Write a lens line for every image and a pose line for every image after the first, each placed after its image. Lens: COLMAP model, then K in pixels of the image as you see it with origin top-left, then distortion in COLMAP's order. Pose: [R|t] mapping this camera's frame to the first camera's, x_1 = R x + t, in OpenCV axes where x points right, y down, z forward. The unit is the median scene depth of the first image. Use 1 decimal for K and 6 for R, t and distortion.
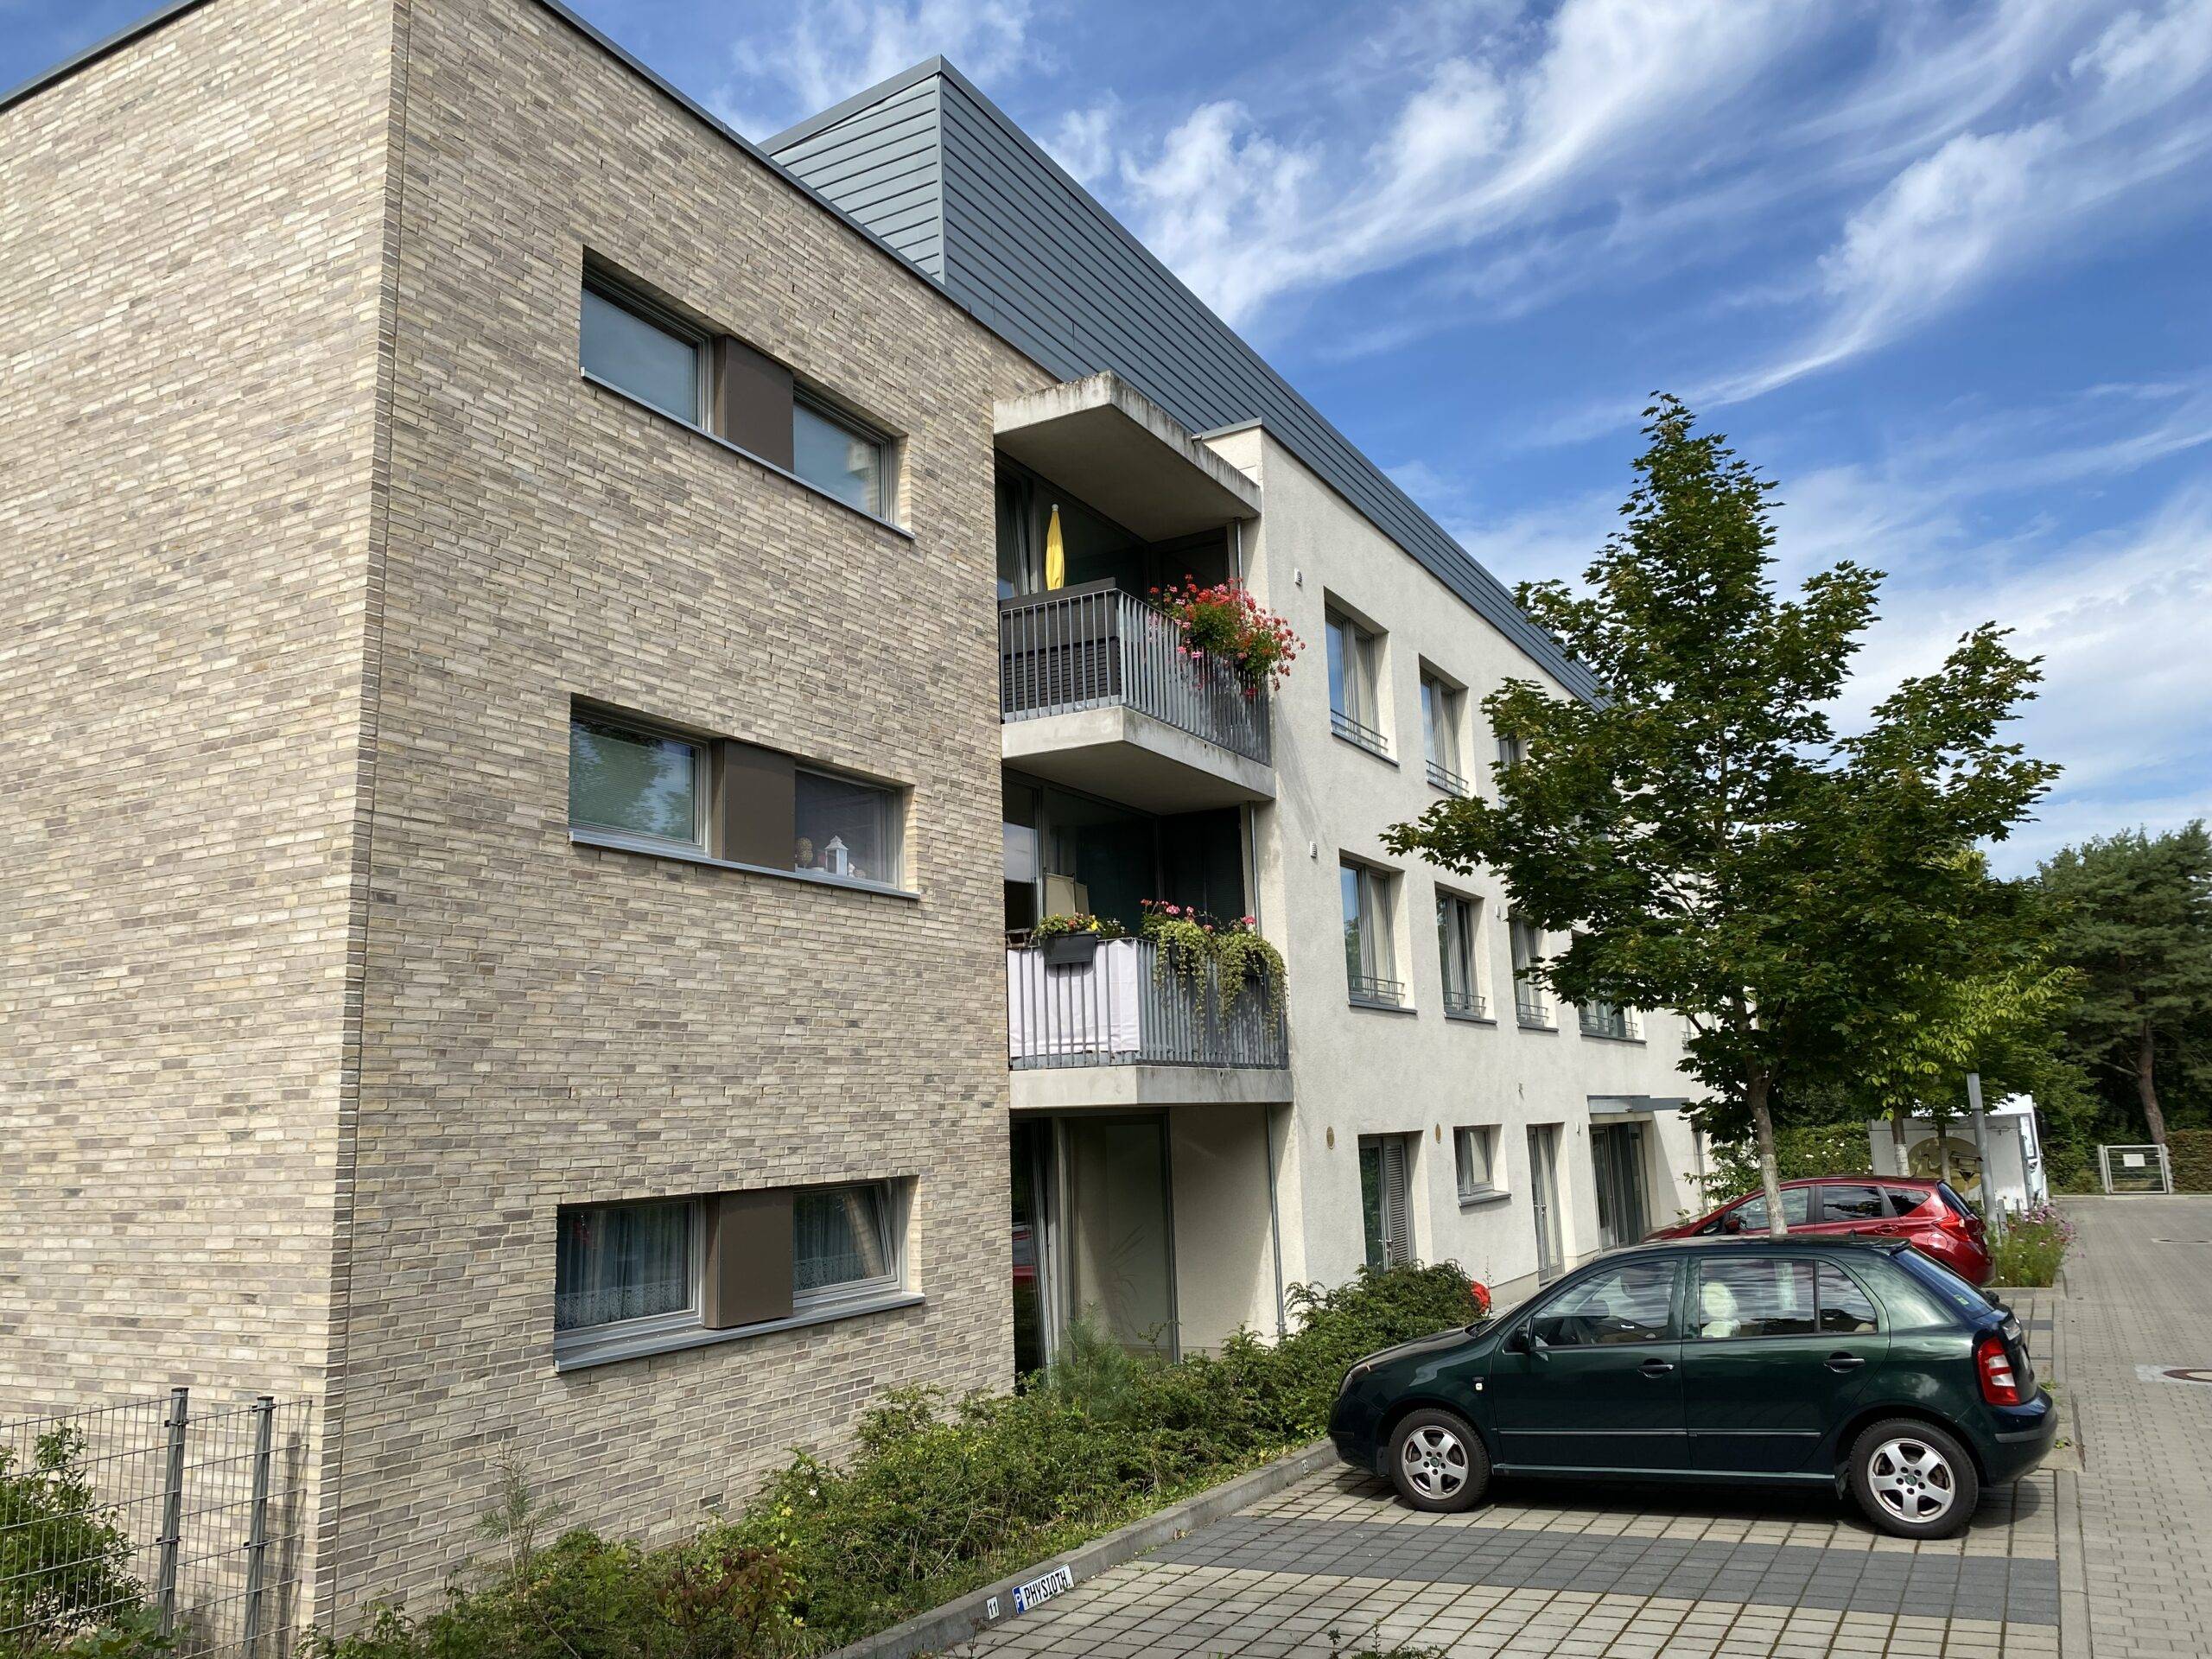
lens RADIAL K [[1714.6, 0, 1161.1], [0, 1714.6, 783.3], [0, 0, 1]] dist [0.035030, -0.060003]
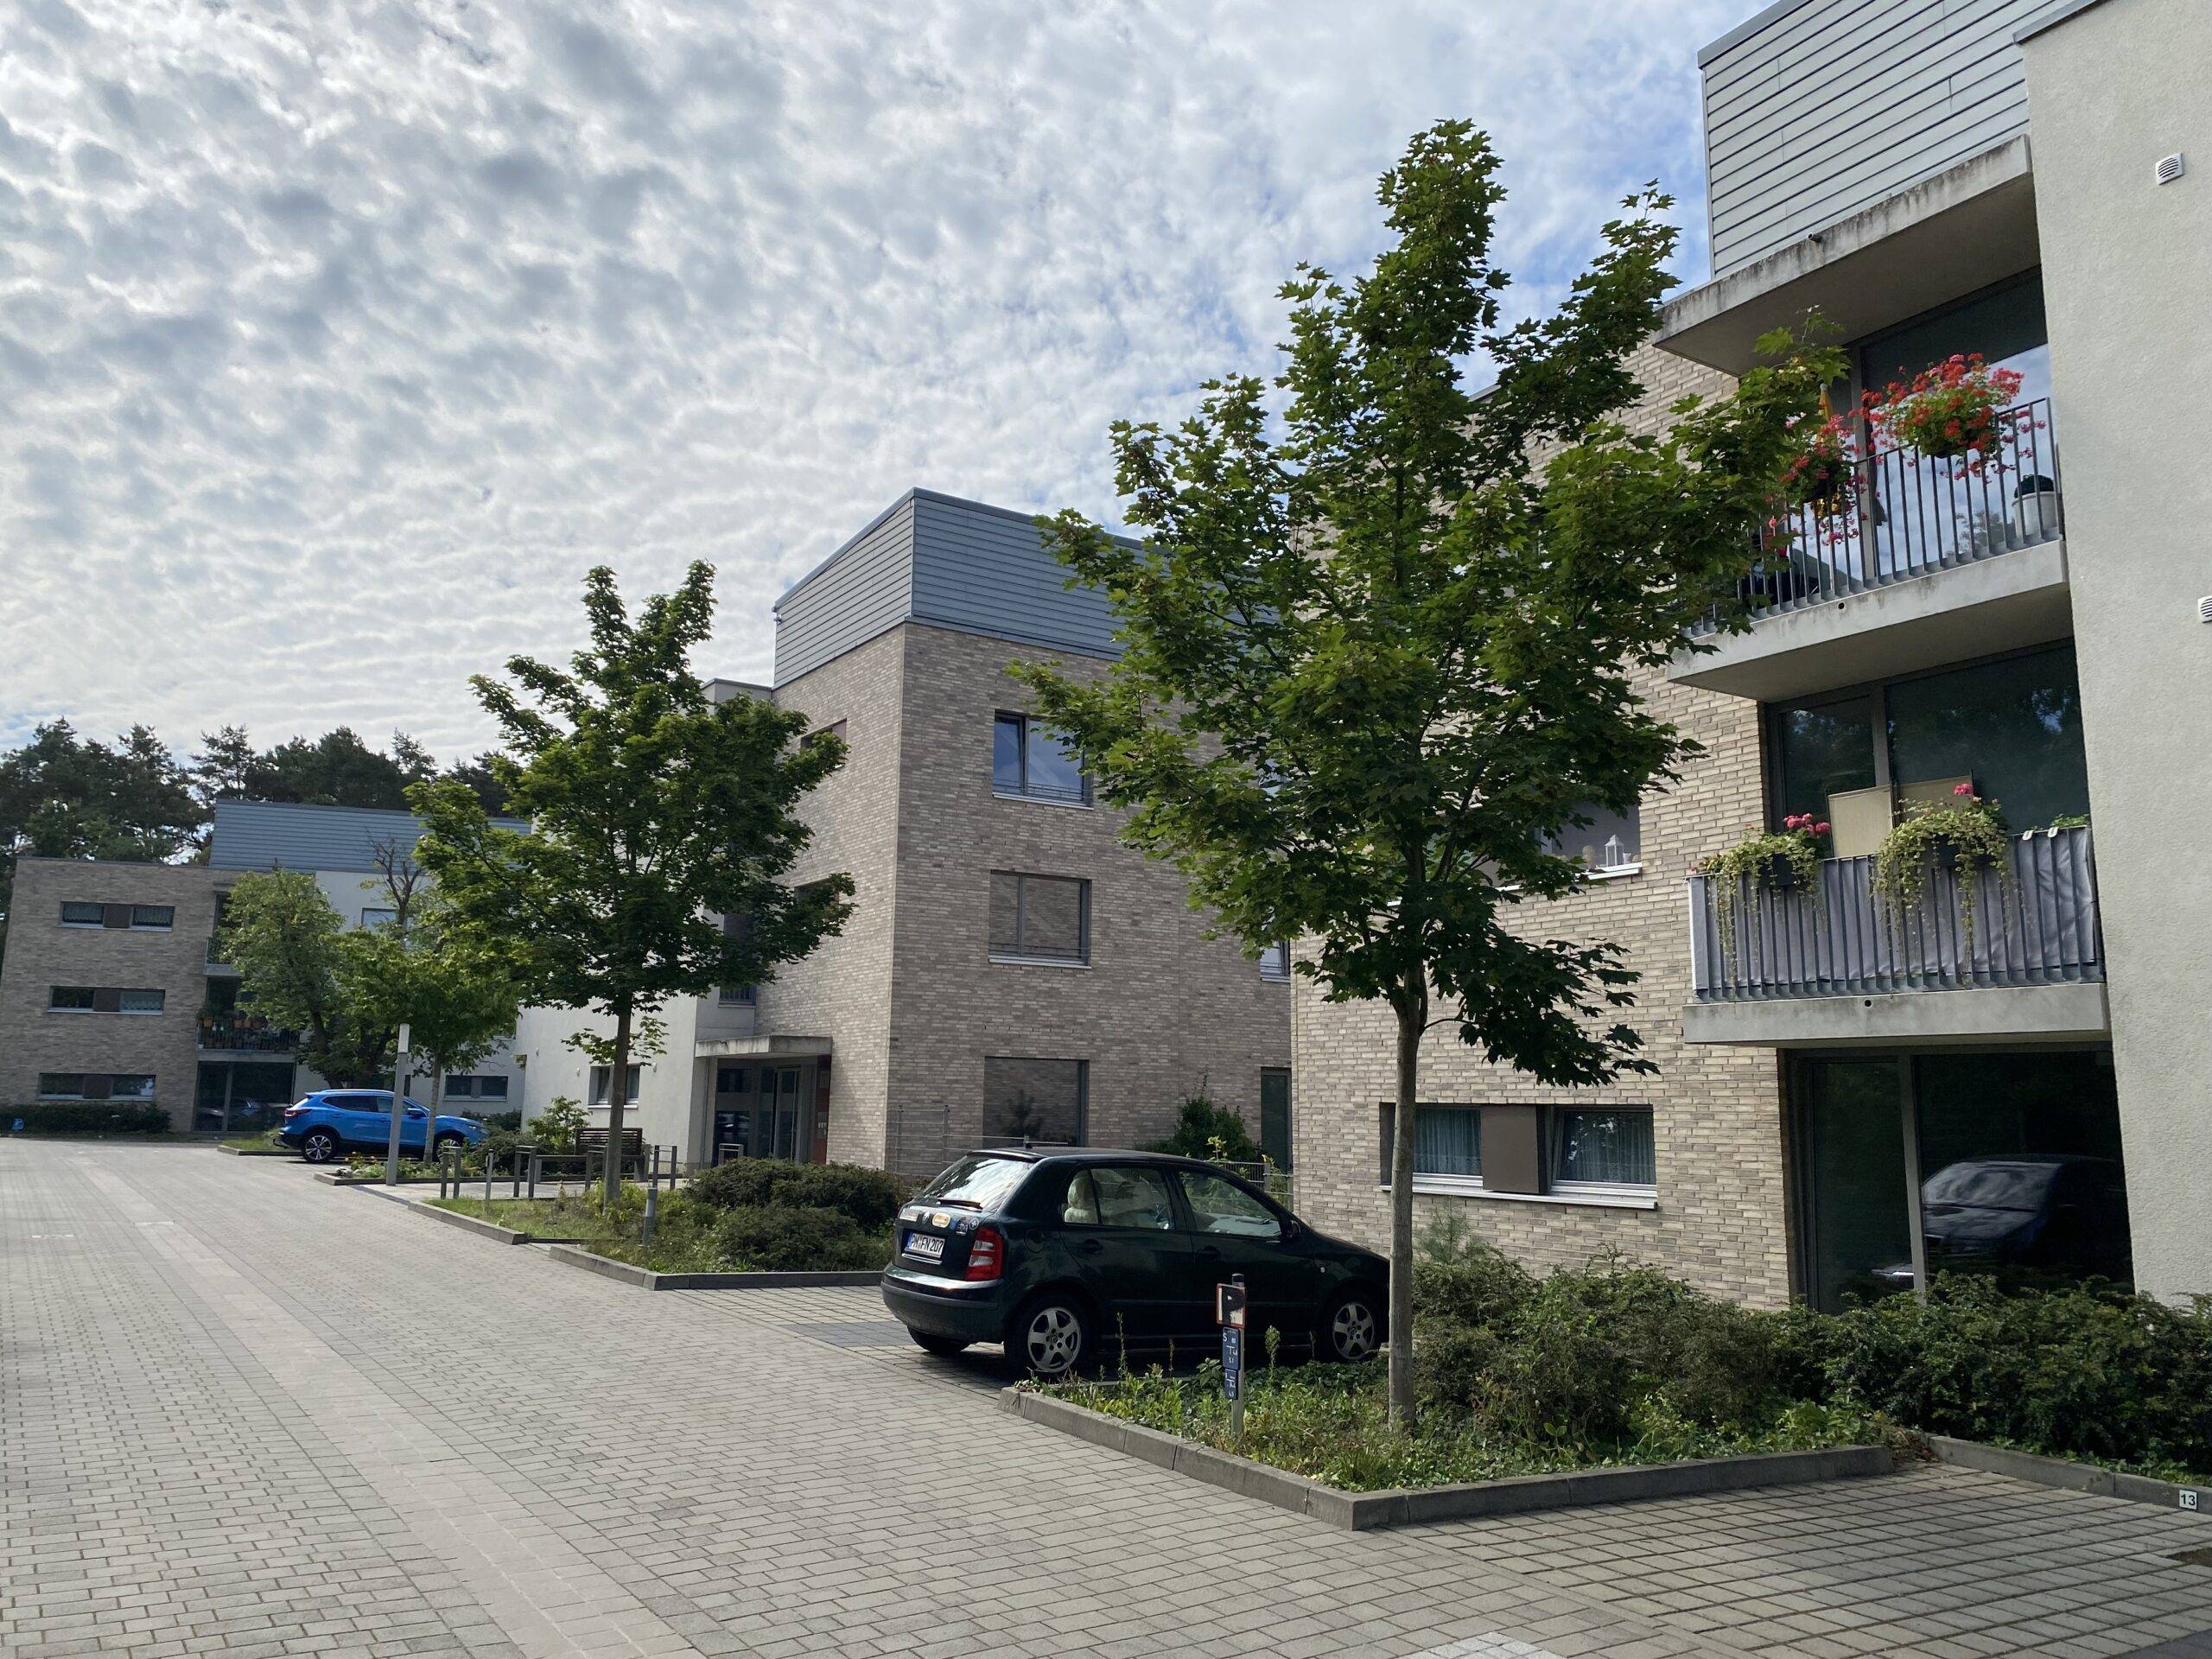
lens RADIAL K [[1714.6, 0, 1049.5], [0, 1714.6, 782.9], [0, 0, 1]] dist [0.035030, -0.060003]
pose [[-0.531828, -0.134056, -0.836175, 1.080094], [0.165895, 0.951768, -0.258101, 0.249000], [0.830444, -0.275983, -0.483938, 1.259849]]
